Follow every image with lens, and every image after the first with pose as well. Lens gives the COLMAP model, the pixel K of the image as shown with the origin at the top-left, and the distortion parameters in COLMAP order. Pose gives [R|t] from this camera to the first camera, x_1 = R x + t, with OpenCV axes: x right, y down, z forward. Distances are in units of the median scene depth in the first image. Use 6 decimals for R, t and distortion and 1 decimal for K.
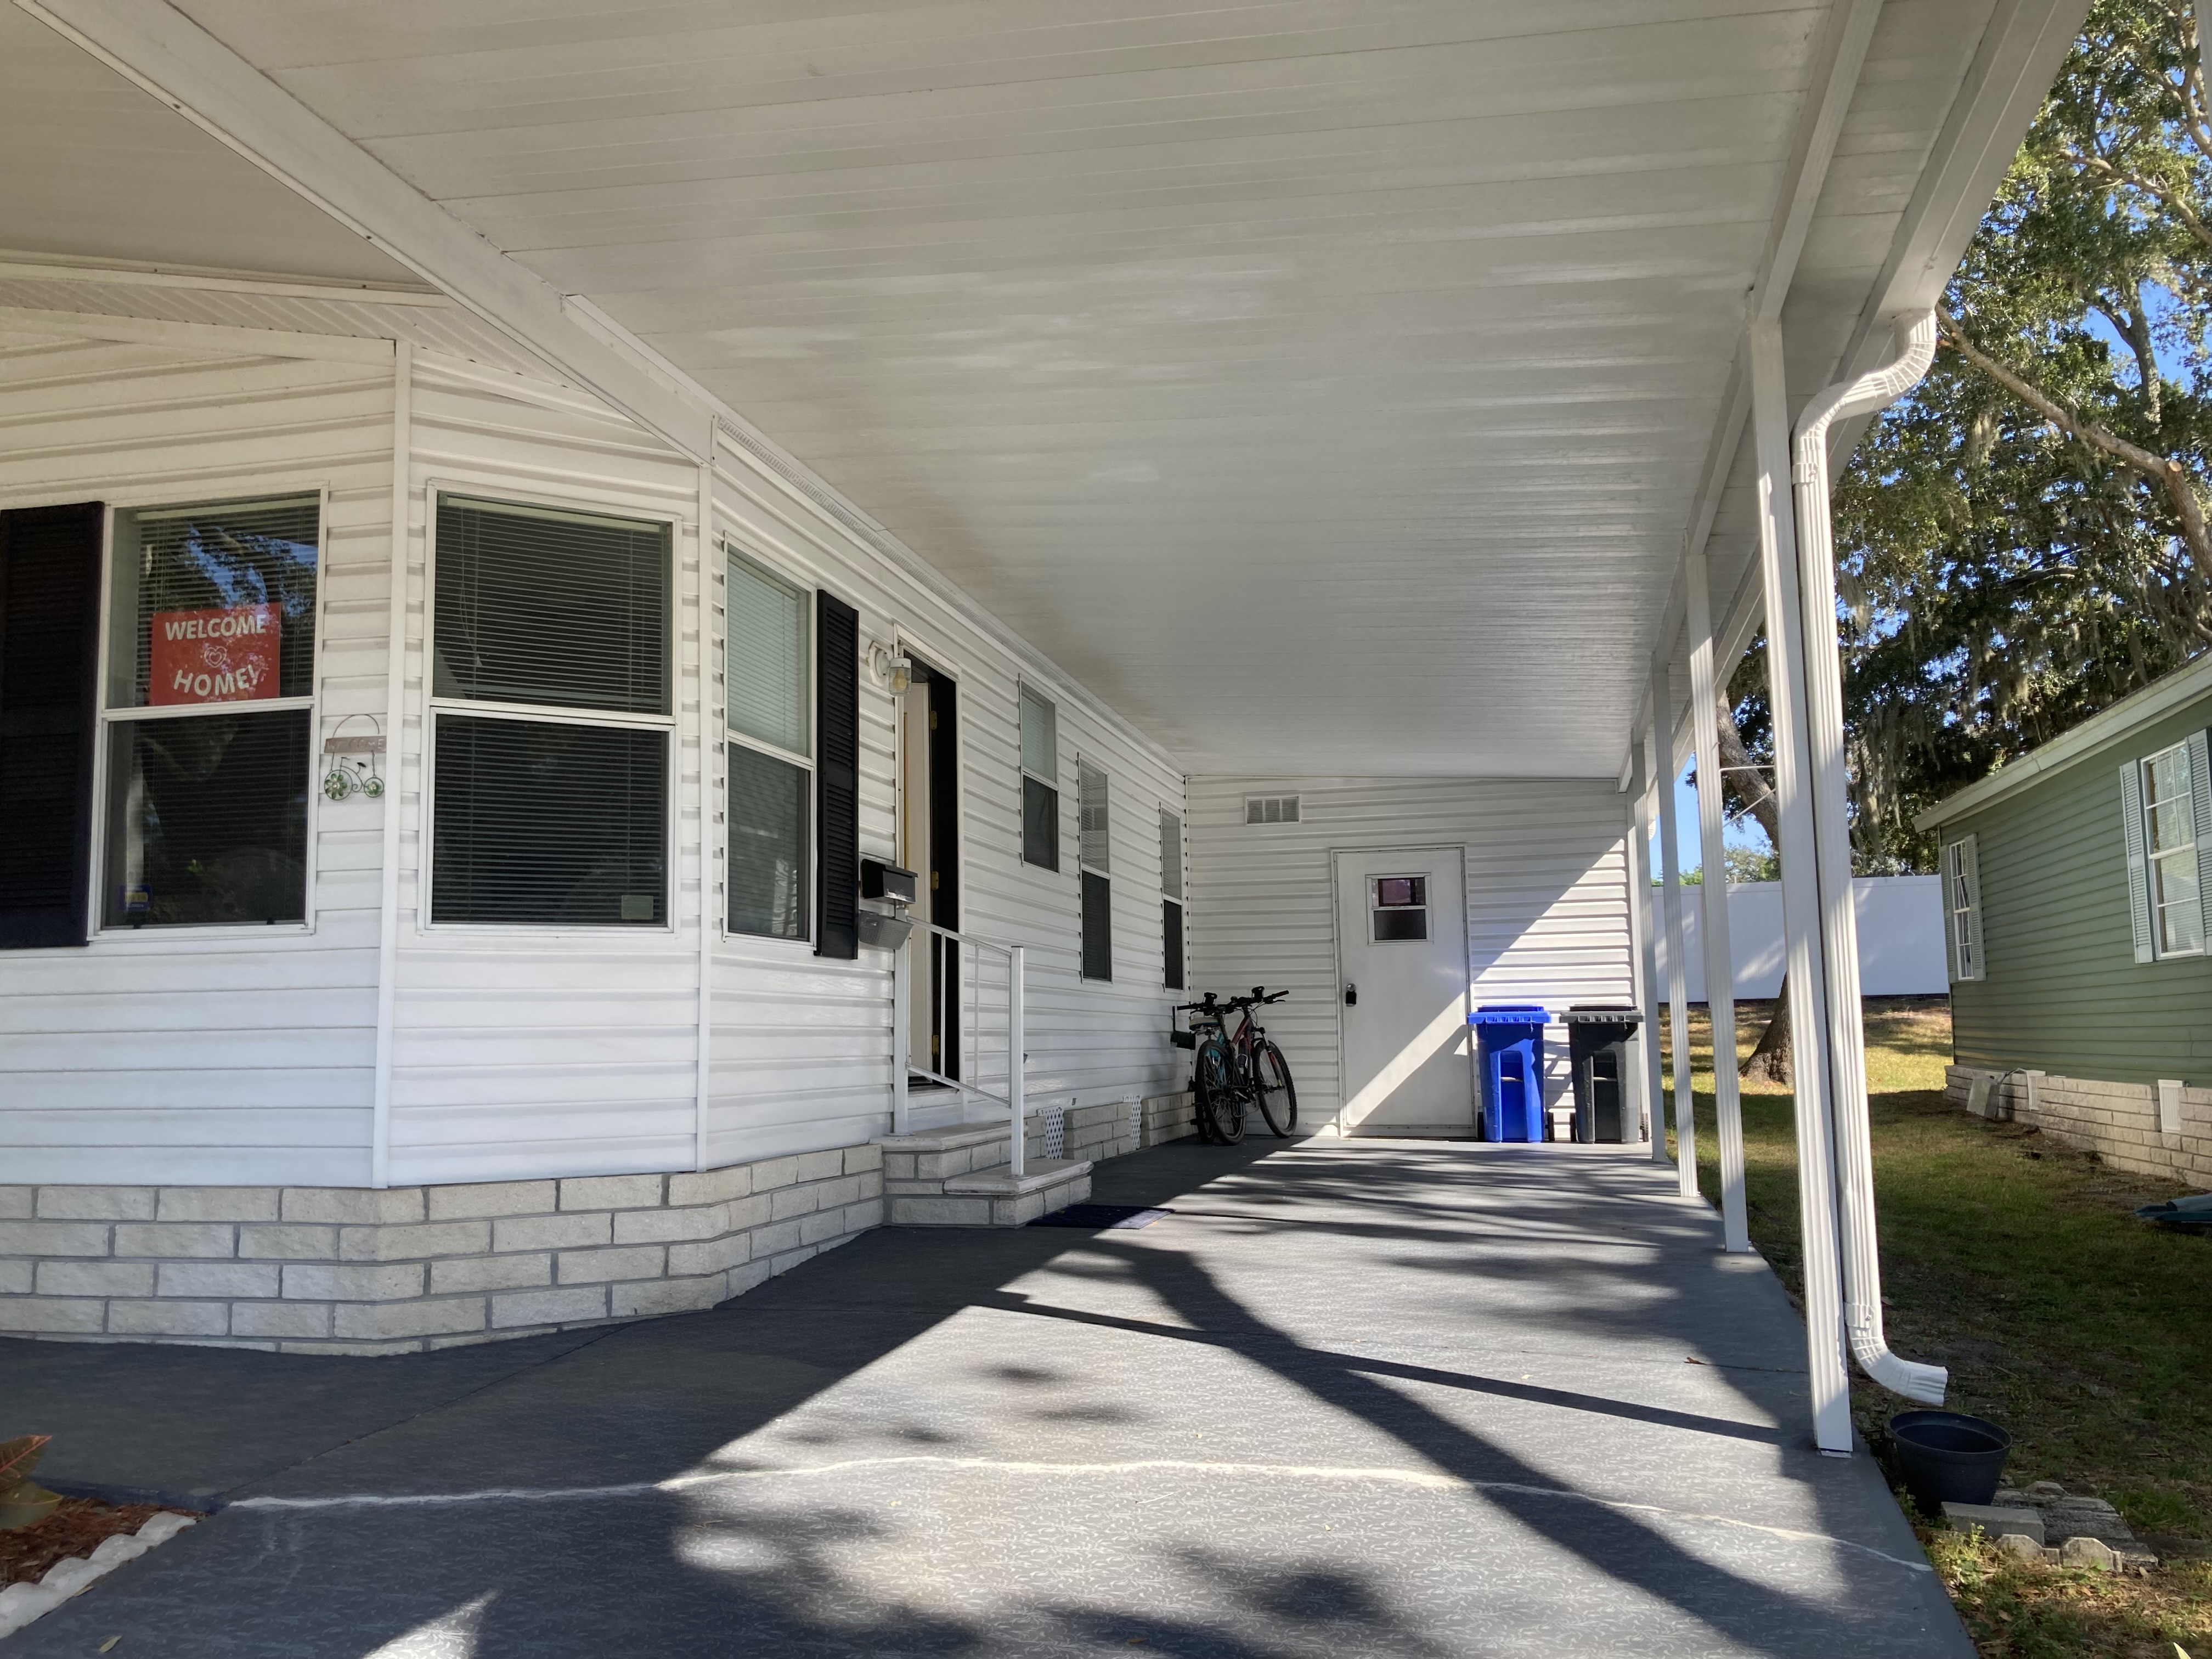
lens RADIAL K [[1802.1, 0, 1095.2], [0, 1802.1, 836.1], [0, 0, 1]] dist [0.013478, -0.030698]
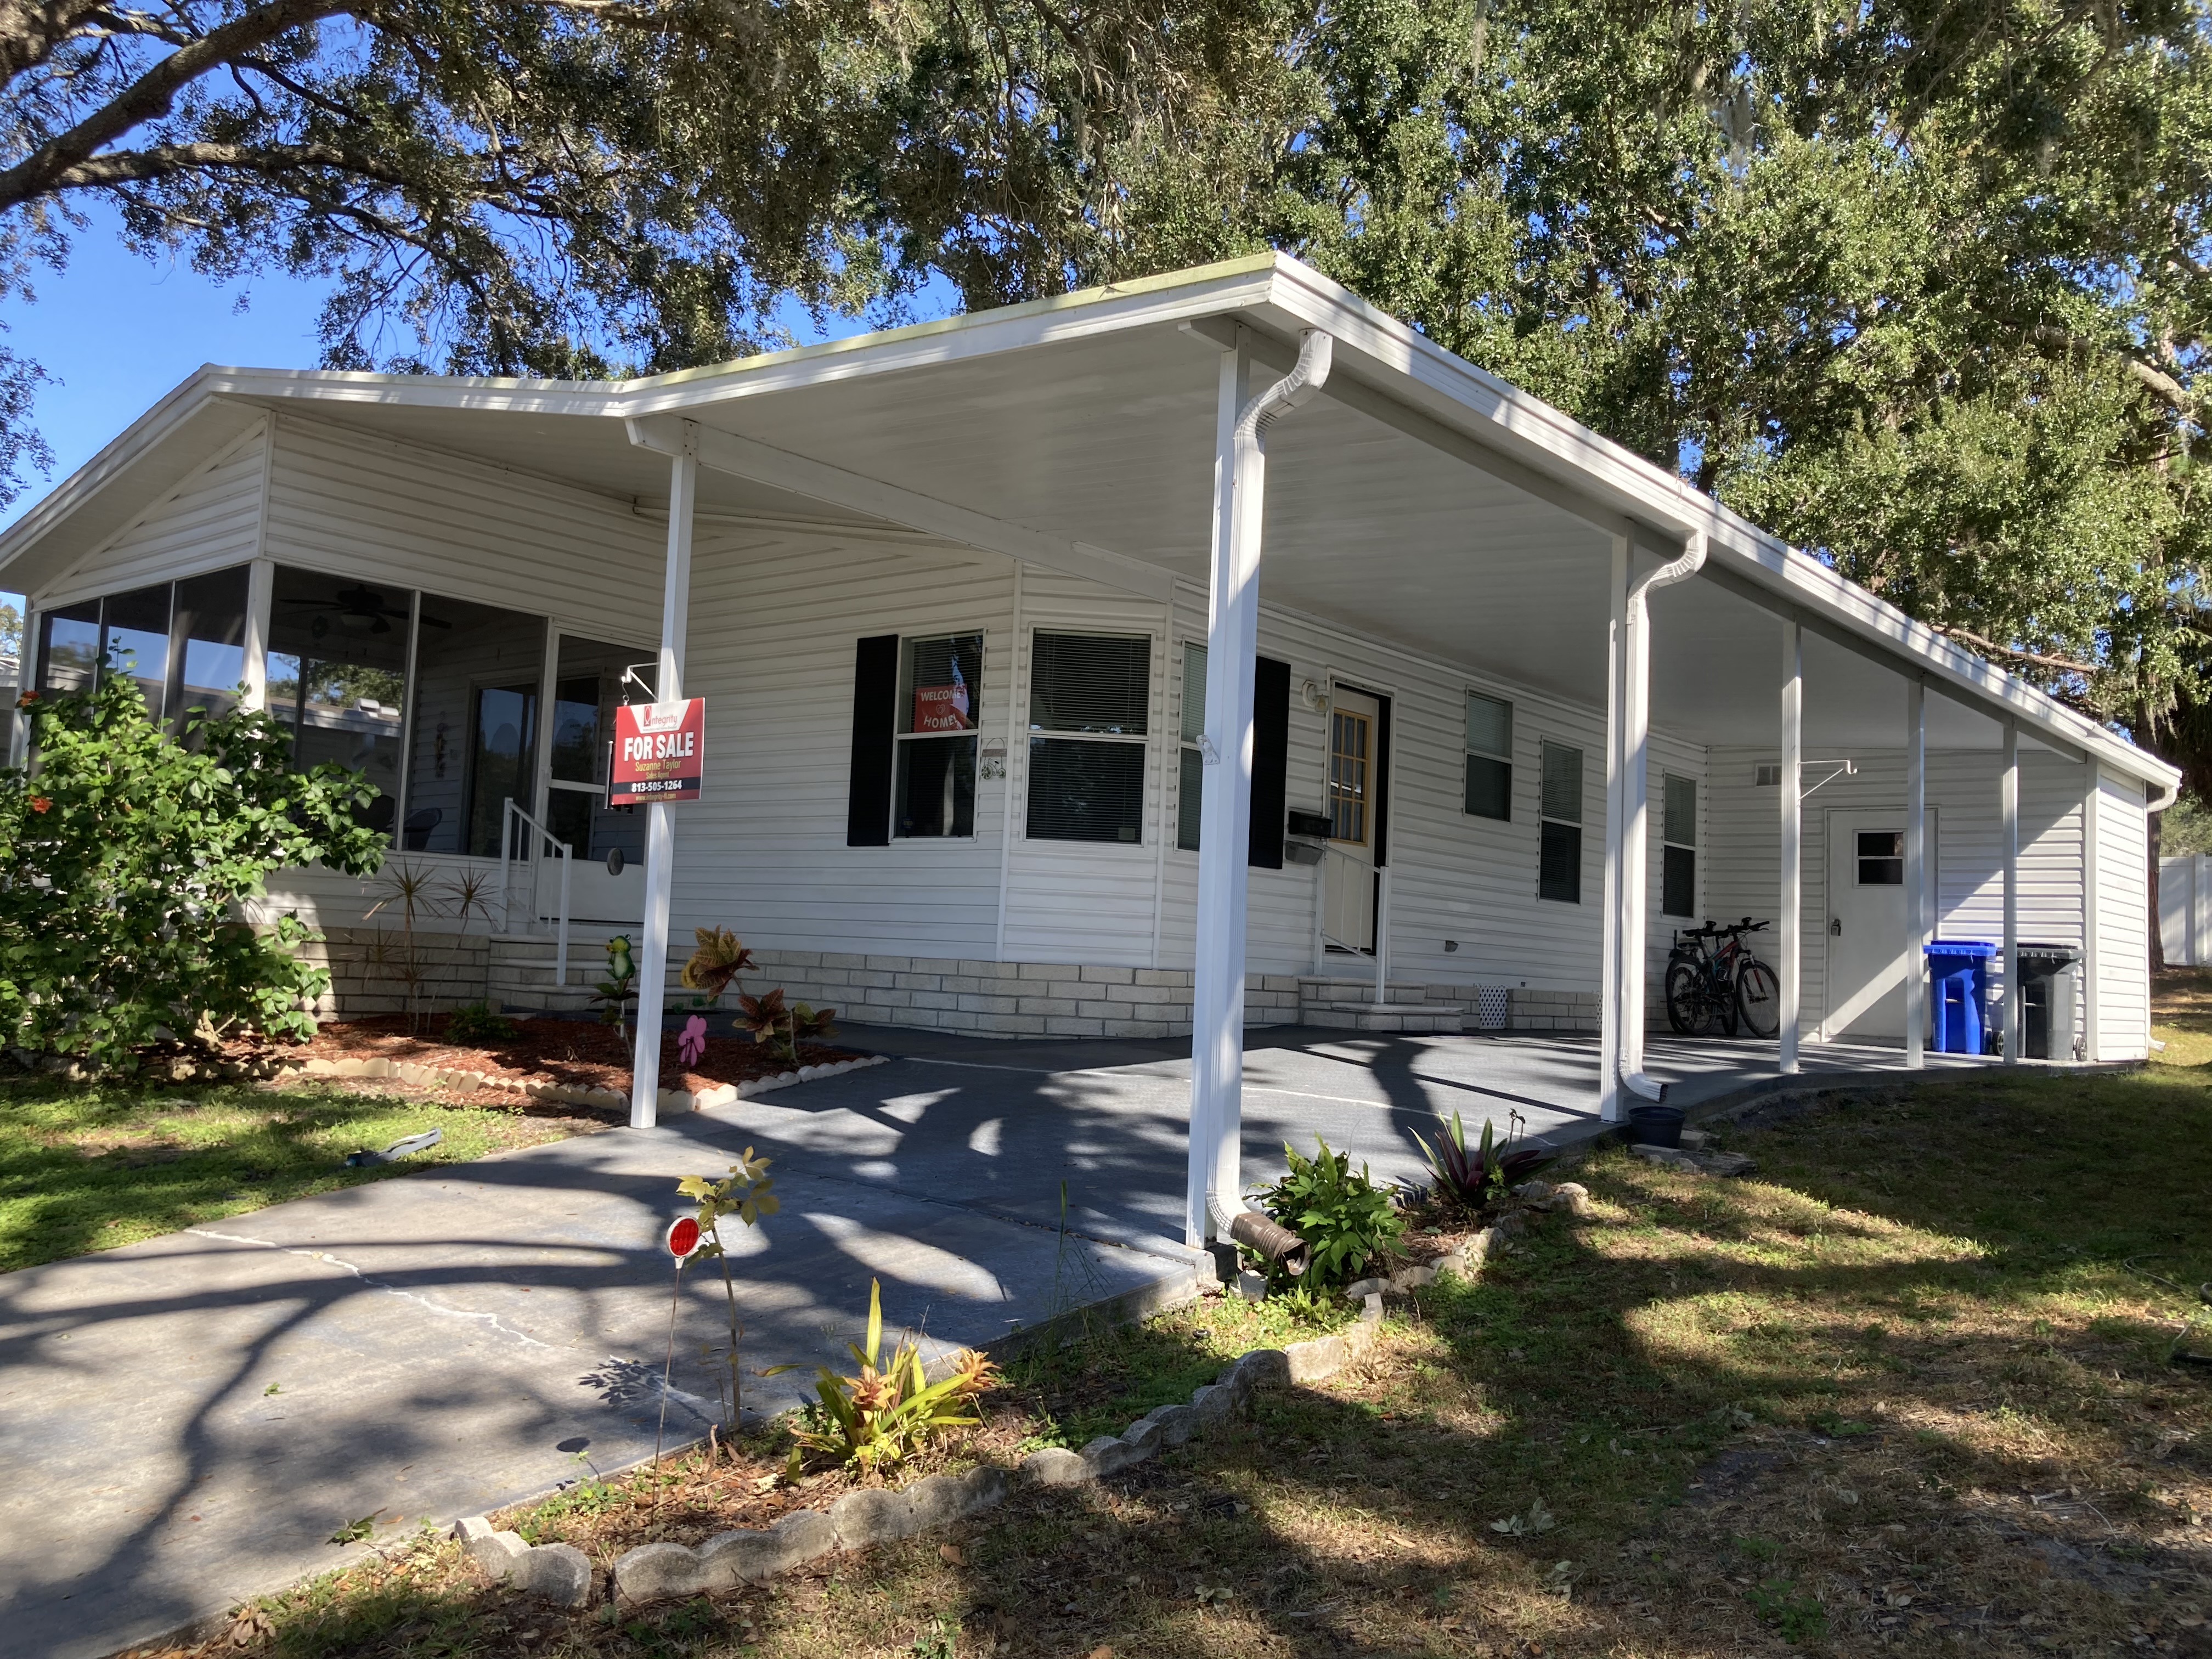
lens RADIAL K [[1802.1, 0, 1128.4], [0, 1802.1, 841.5], [0, 0, 1]] dist [0.013478, -0.030698]
pose [[0.899653, 0.026062, -0.435827, 0.610426], [-0.011200, 0.999266, 0.036636, -0.024397], [0.436462, -0.028079, 0.899285, -0.772991]]
